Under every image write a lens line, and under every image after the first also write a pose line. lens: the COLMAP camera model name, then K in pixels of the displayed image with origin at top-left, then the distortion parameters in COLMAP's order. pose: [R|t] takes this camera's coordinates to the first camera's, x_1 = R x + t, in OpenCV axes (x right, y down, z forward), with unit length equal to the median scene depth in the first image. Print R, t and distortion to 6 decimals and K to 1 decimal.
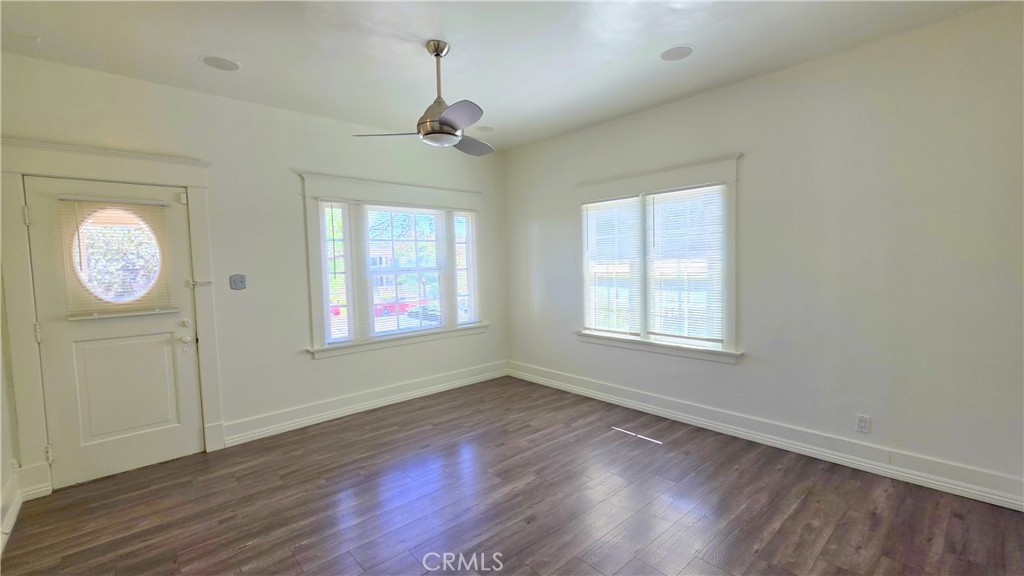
lens RADIAL K [[428.2, 0, 513.5], [0, 428.2, 289.5], [0, 0, 1]] dist [0.003585, 0.000223]
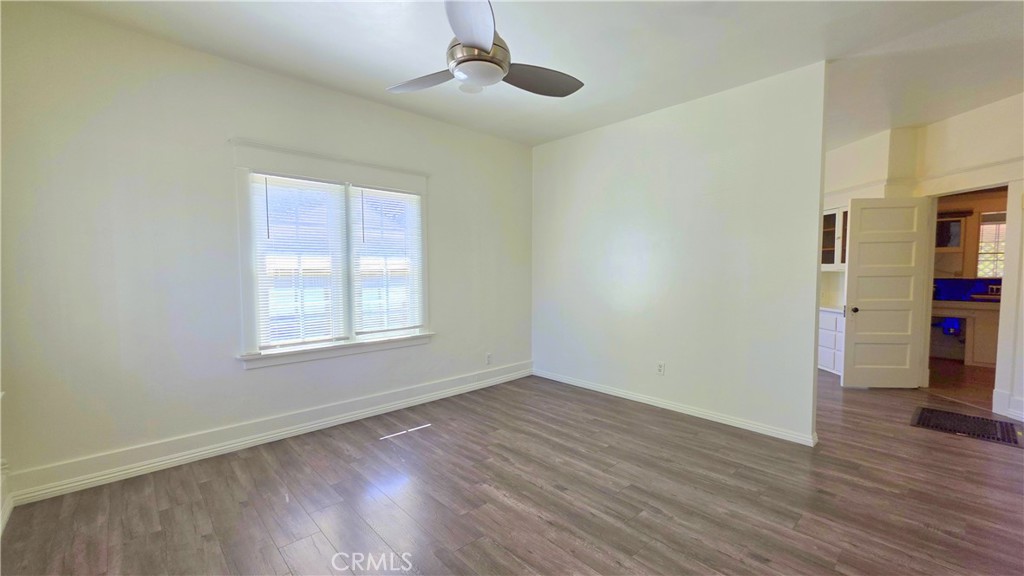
lens RADIAL K [[428.2, 0, 513.4], [0, 428.2, 289.0], [0, 0, 1]] dist [0.003585, 0.000223]
pose [[-0.026914, -0.032835, 0.999098, -0.634226], [0.057905, 0.997731, 0.034350, -0.008380], [-0.997959, 0.058778, -0.024952, 0.686946]]
